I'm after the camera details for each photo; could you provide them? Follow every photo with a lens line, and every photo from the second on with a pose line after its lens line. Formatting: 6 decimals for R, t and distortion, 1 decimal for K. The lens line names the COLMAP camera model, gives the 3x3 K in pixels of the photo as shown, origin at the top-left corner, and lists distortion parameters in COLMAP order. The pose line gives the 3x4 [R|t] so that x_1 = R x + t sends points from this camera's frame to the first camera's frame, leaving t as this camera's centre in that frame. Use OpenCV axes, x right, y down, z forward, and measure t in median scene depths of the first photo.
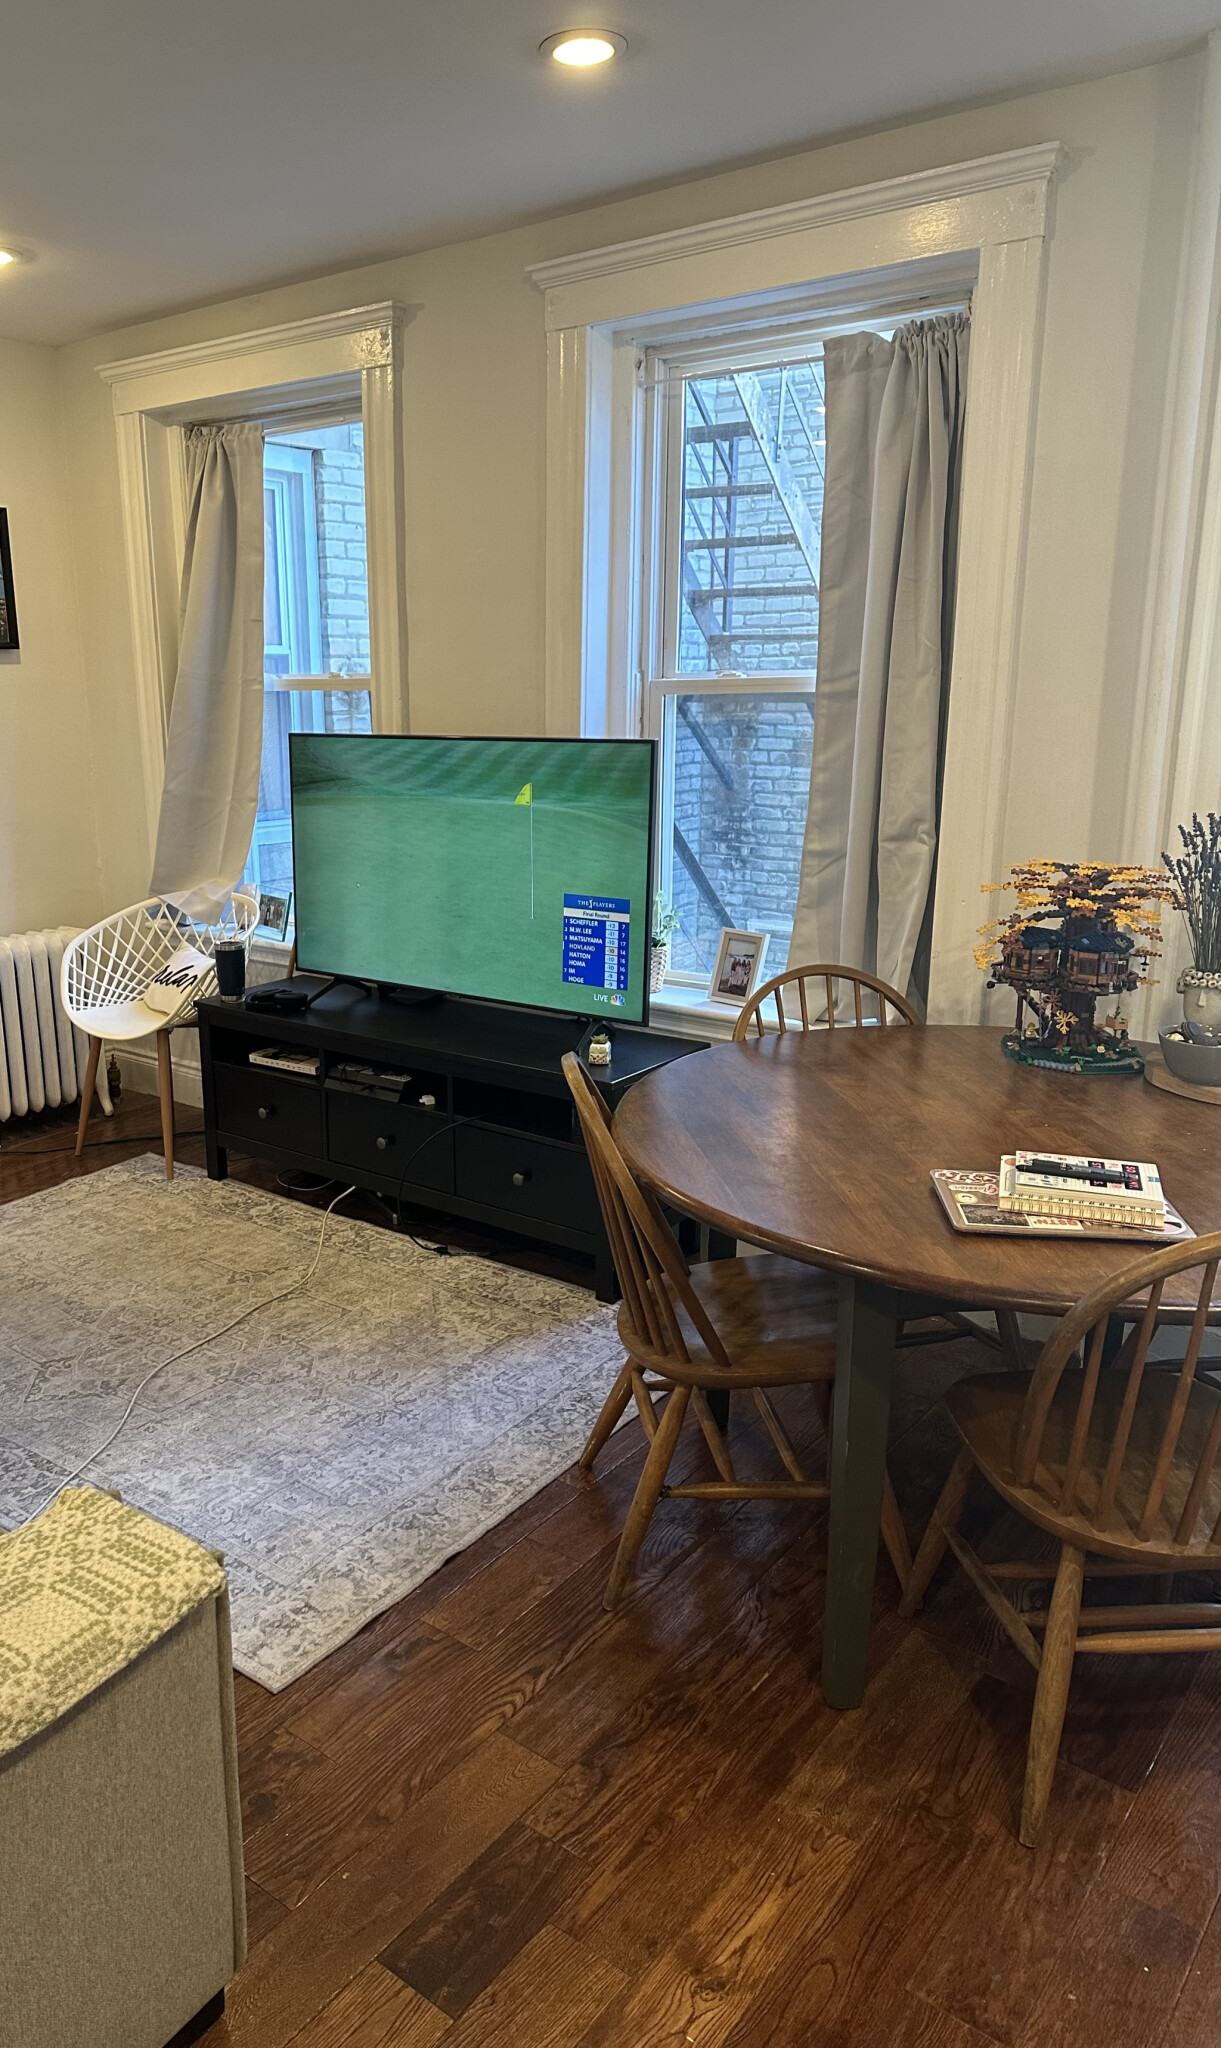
lens RADIAL K [[1380.2, 0, 610.5], [0, 1380.2, 1024.0], [0, 0, 1]] dist [0.002301, 0.000327]
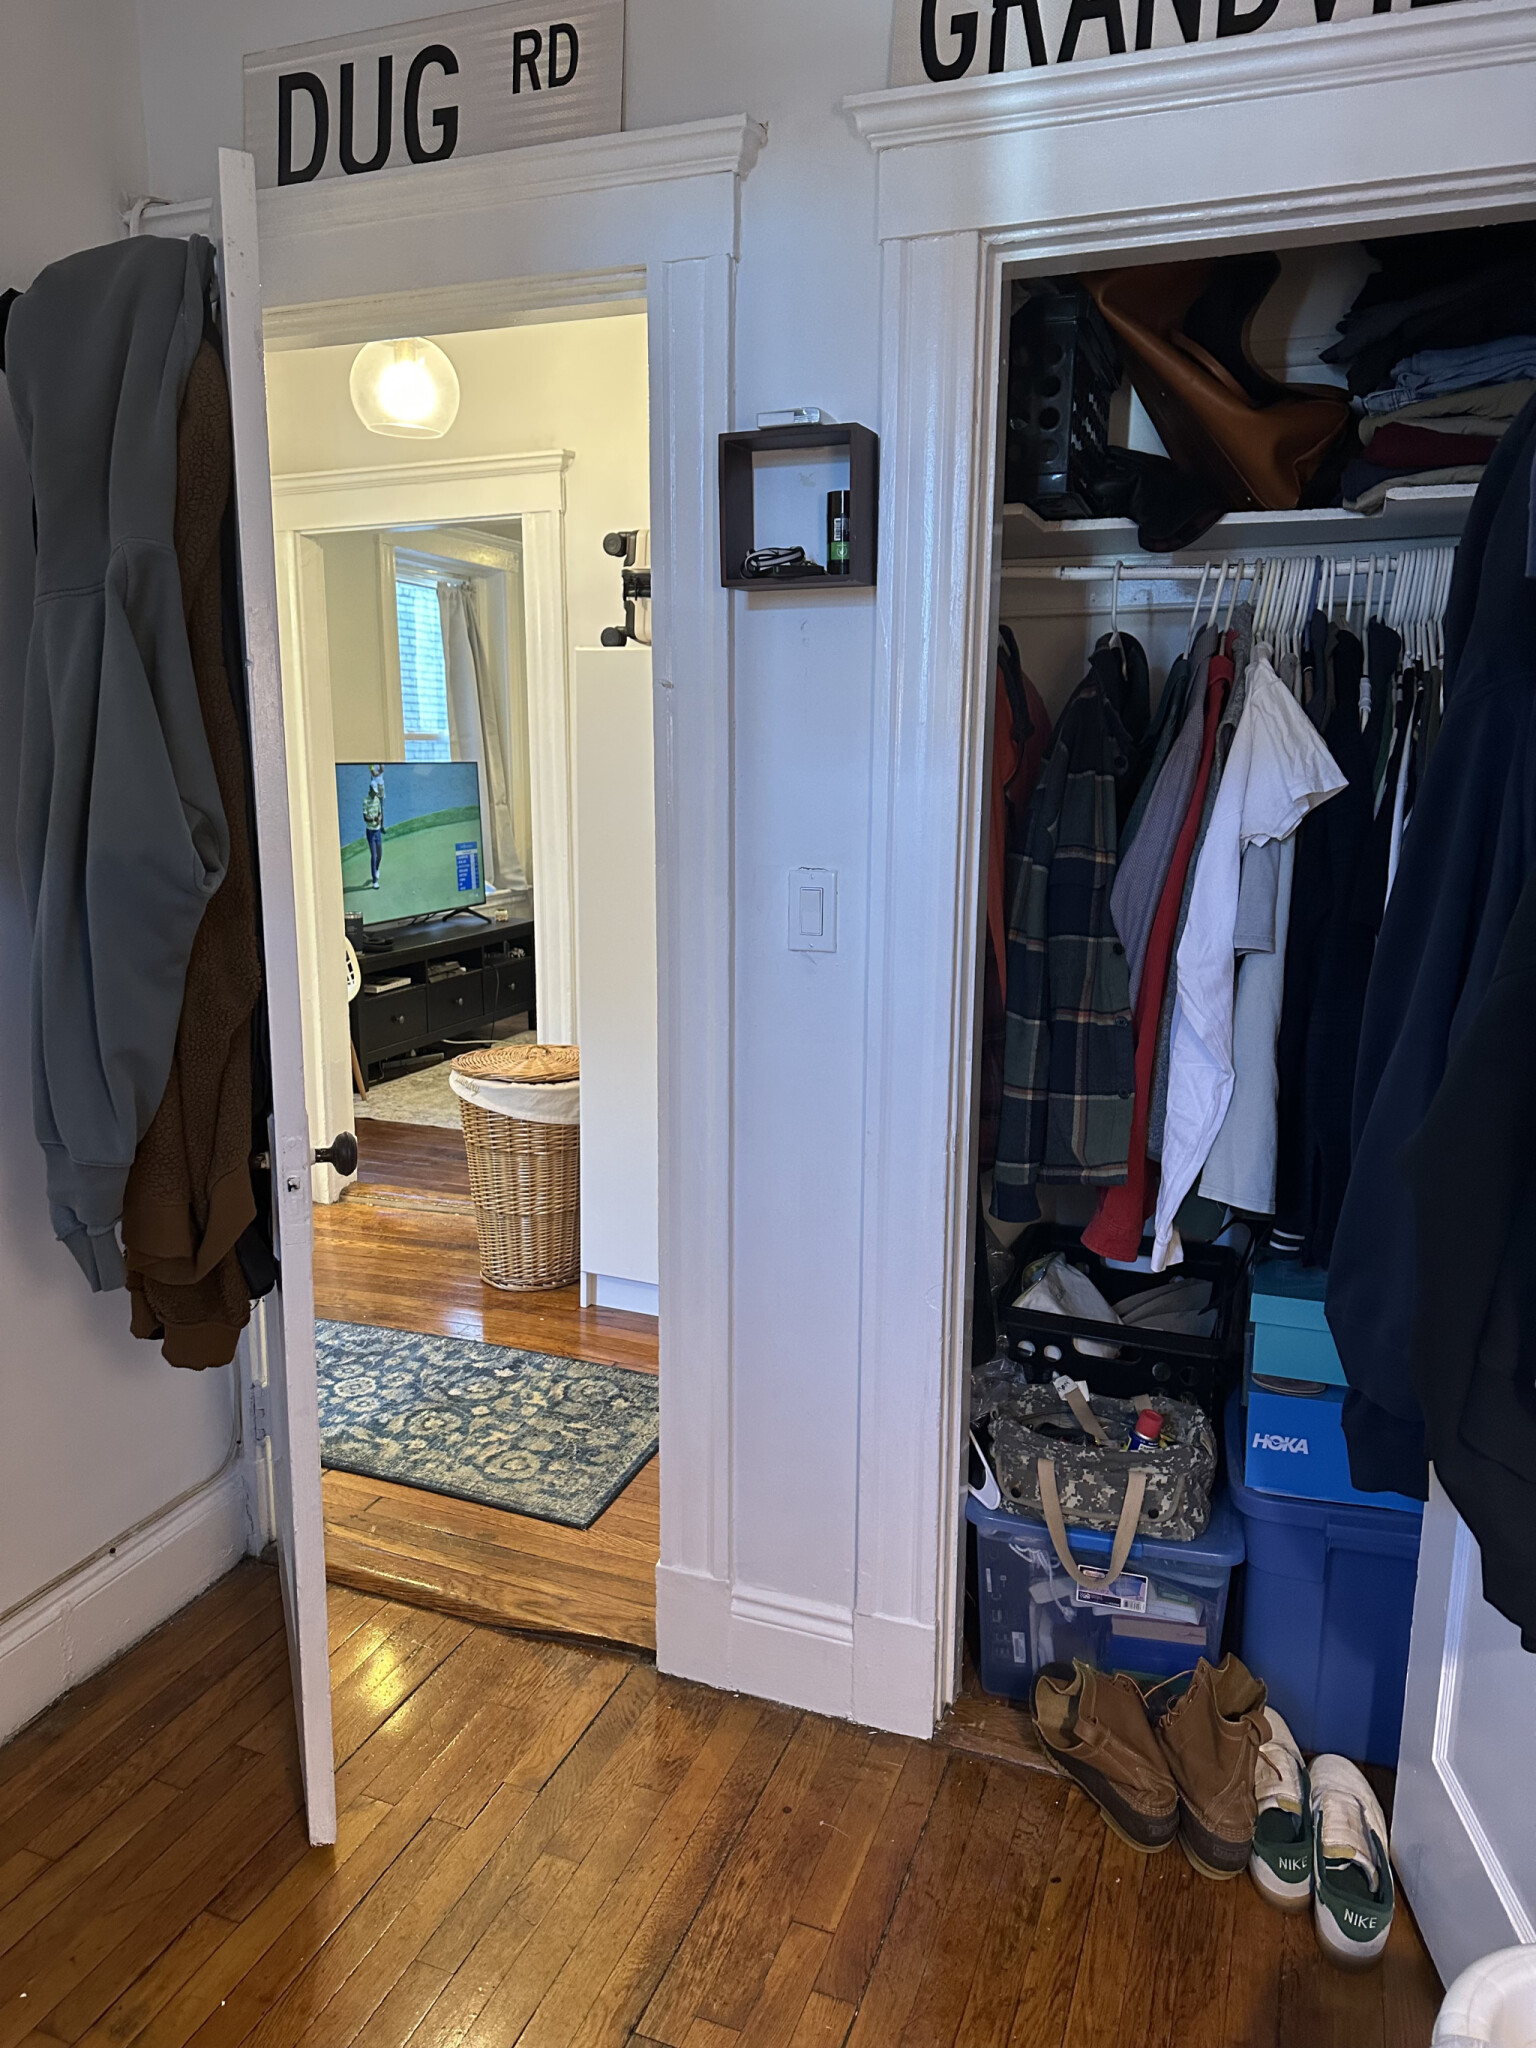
lens RADIAL K [[1417.7, 0, 768.0], [0, 1417.7, 1024.0], [0, 0, 1]] dist [-0.028511, -0.001007]
pose [[-0.259026, -0.187856, 0.947426, -2.072494], [0.234796, 0.939233, 0.250424, -0.253527], [-0.936897, 0.287319, -0.199178, 1.072901]]
